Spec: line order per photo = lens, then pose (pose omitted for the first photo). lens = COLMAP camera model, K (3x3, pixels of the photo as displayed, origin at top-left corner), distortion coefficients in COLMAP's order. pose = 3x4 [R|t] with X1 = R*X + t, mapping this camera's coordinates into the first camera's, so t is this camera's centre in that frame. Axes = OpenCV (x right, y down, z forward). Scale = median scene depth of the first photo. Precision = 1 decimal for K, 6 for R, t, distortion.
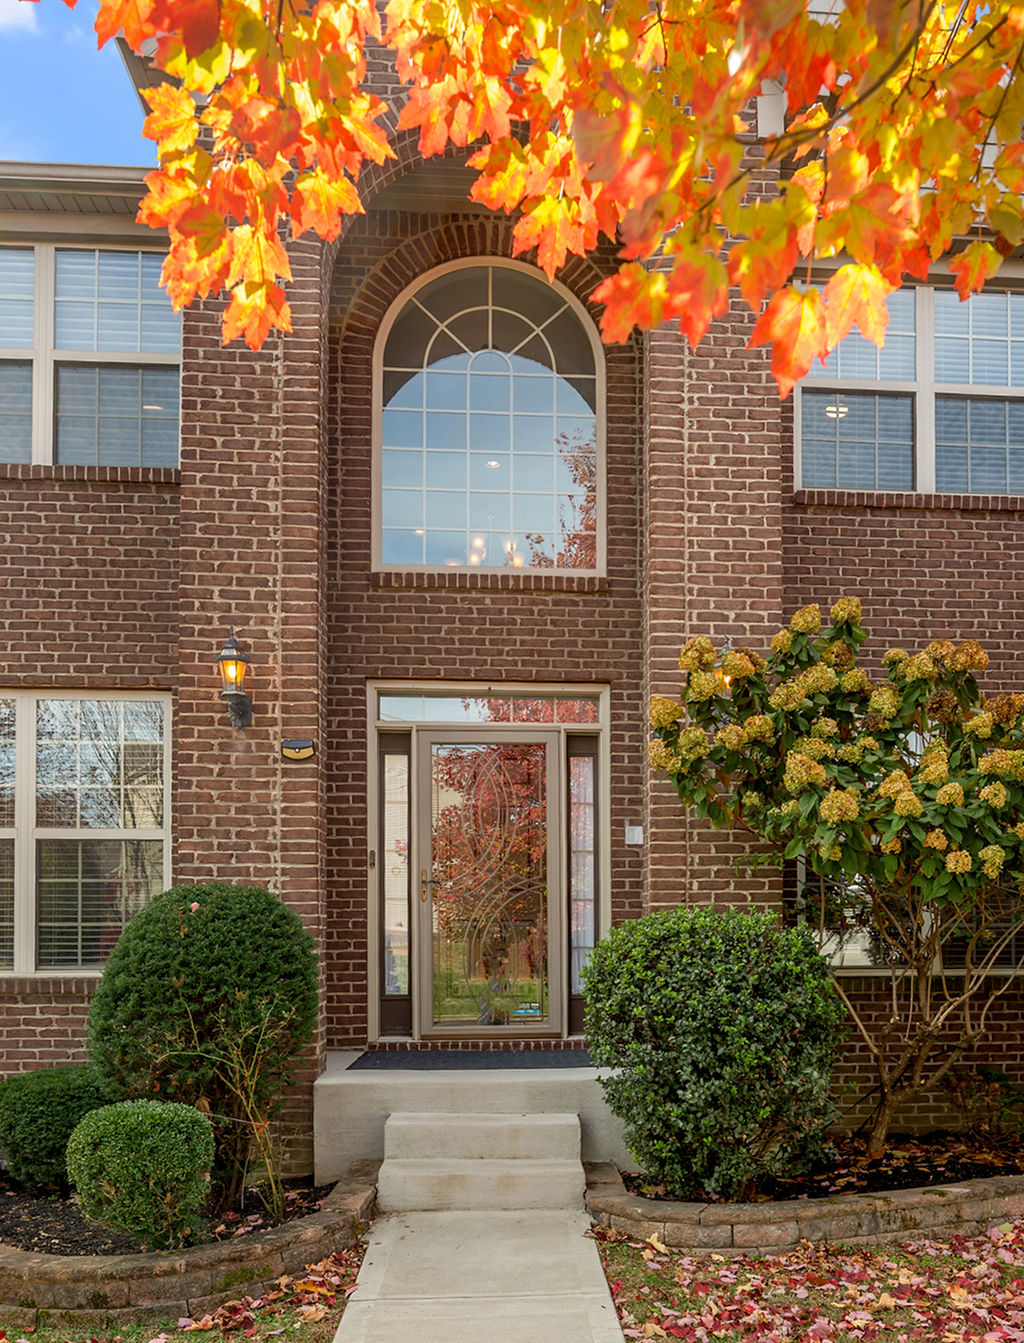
lens RADIAL K [[1182.7, 0, 590.9], [0, 1182.7, 921.4], [0, 0, 1]] dist [0.004457, -0.007142]
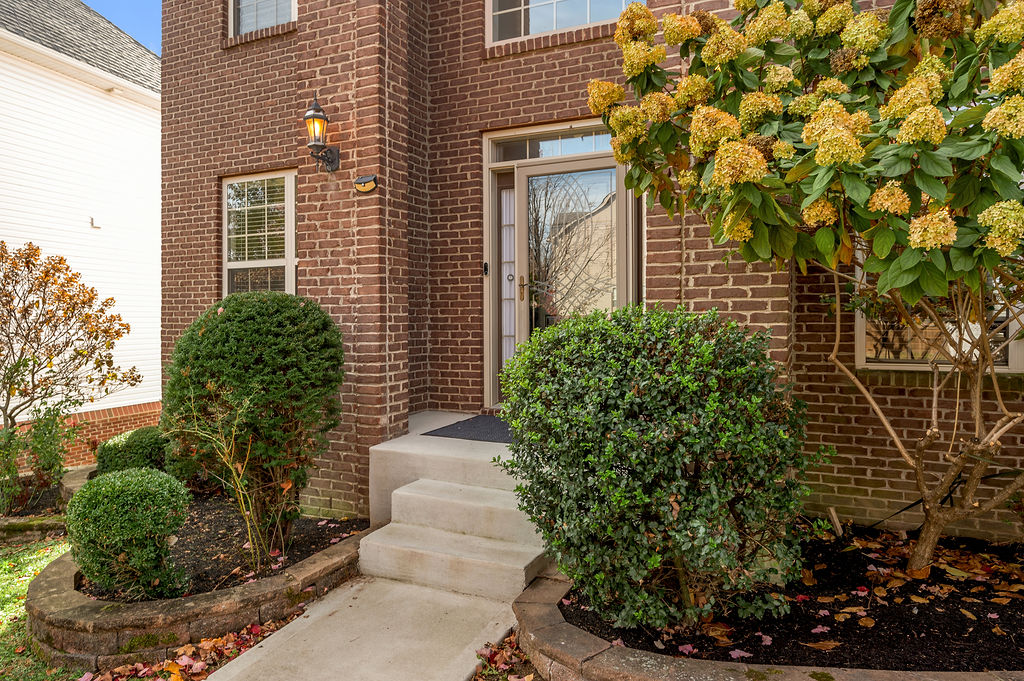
lens RADIAL K [[634.1, 0, 515.1], [0, 634.1, 327.2], [0, 0, 1]] dist [-0.008207, -0.000566]
pose [[0.878309, 0.004439, -0.478072, 0.218372], [0.009565, 0.999594, 0.026853, -0.008379], [0.477997, -0.028158, 0.877910, 0.473074]]
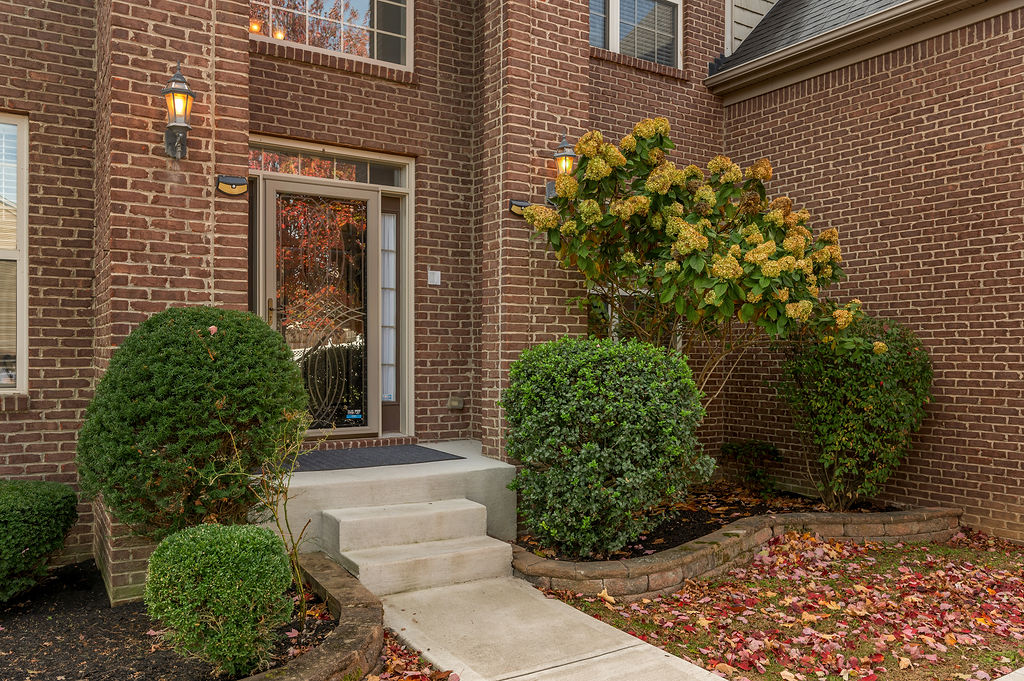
lens RADIAL K [[800.4, 0, 510.4], [0, 800.4, 359.6], [0, 0, 1]] dist [-0.012678, -0.004266]
pose [[0.884882, 0.002131, 0.465810, -0.361591], [-0.014077, 0.999655, 0.022169, -0.004947], [-0.465602, -0.026174, 0.884607, 0.225145]]
